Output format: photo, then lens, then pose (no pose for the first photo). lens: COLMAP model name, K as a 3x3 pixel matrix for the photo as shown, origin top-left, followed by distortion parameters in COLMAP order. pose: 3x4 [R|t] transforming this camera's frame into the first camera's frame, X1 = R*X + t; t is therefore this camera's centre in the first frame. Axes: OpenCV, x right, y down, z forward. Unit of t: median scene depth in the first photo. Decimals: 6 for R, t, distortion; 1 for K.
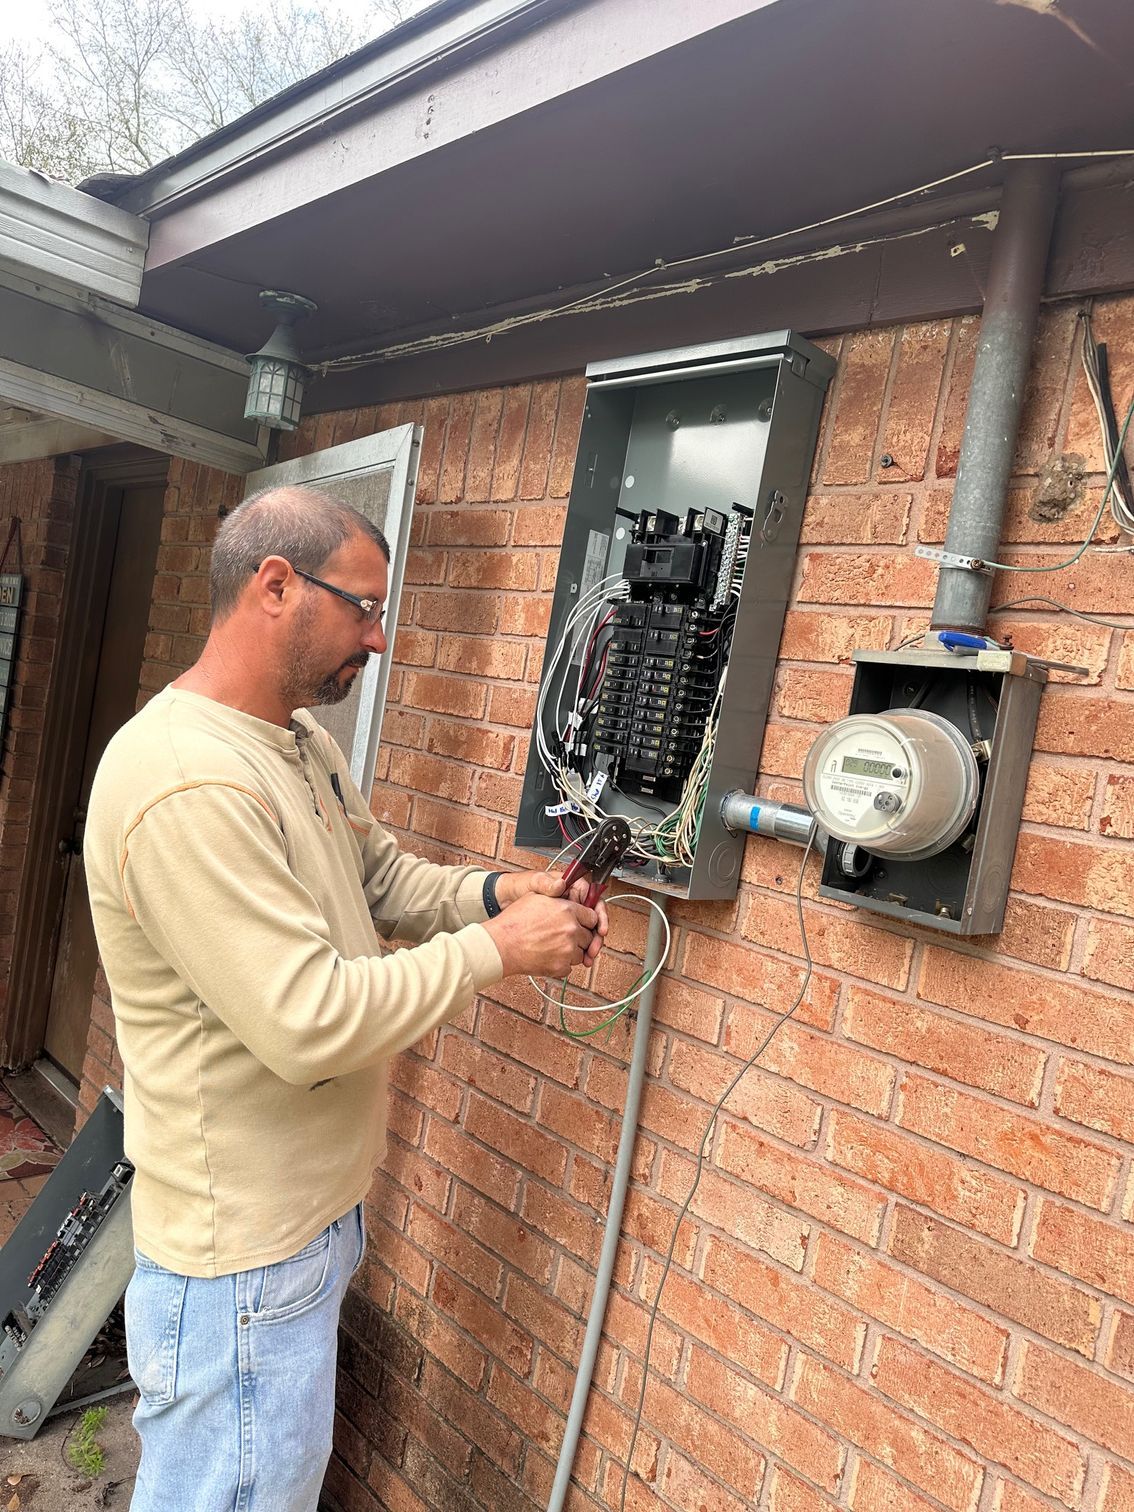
lens RADIAL K [[1128.9, 0, 567.0], [0, 1128.9, 756.0], [0, 0, 1]] dist [0.097396, -0.188463]
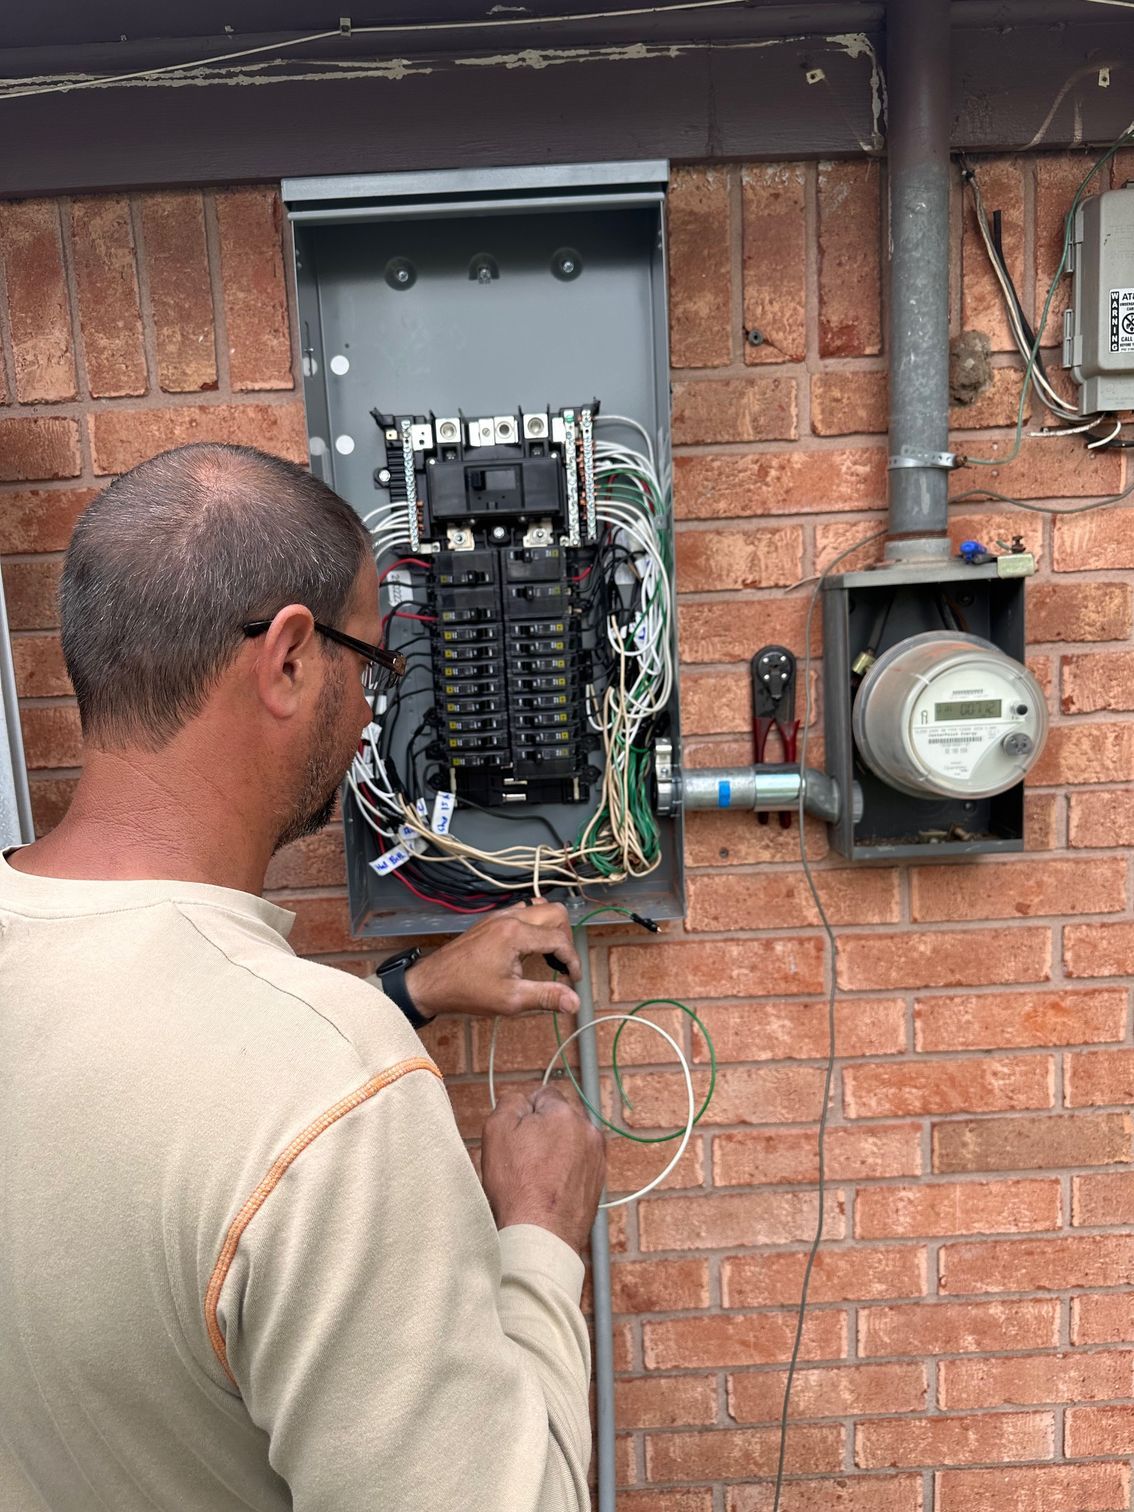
lens RADIAL K [[1094.0, 0, 567.0], [0, 1094.0, 756.0], [0, 0, 1]] dist [0.050767, -0.093253]
pose [[0.658743, -0.289909, 0.694270, -0.443108], [0.185304, 0.956871, 0.223742, -0.167195], [-0.729191, -0.018737, 0.684053, 0.530549]]
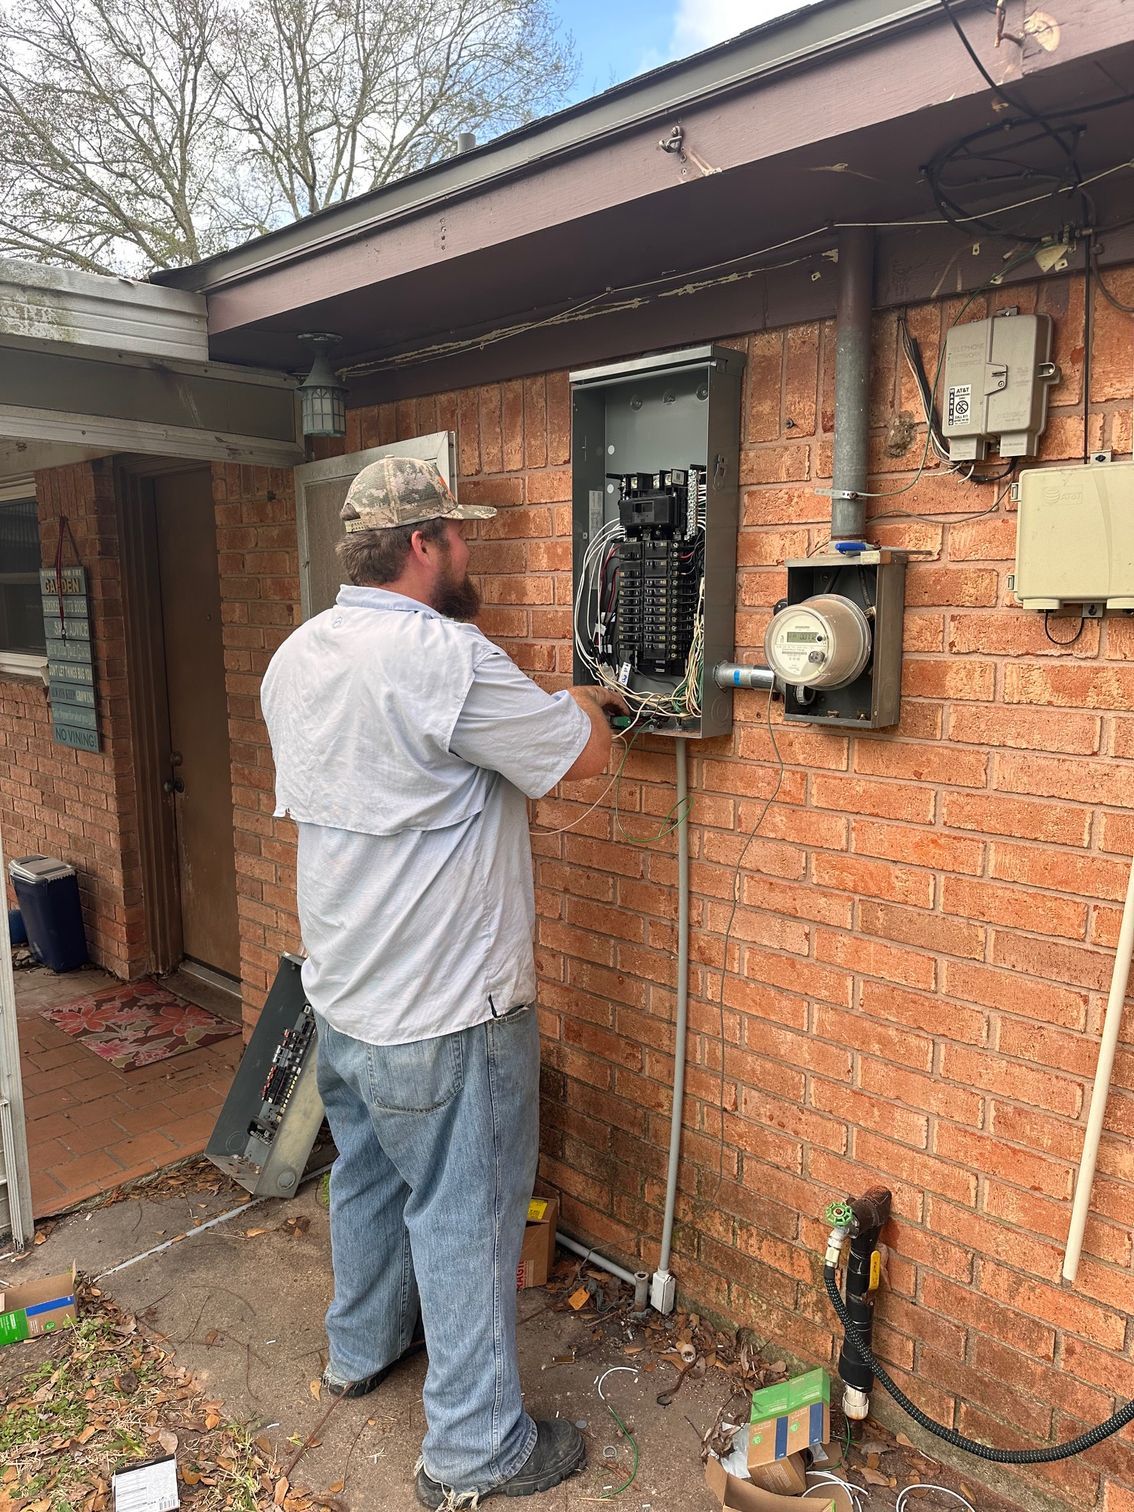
lens RADIAL K [[1135.8, 0, 564.9], [0, 1135.8, 764.8], [0, 0, 1]] dist [0.179789, -0.455012]
pose [[0.985444, -0.169639, 0.011125, -0.095914], [0.167020, 0.978282, 0.122754, -0.056024], [-0.031707, -0.119109, 0.992375, -0.513914]]
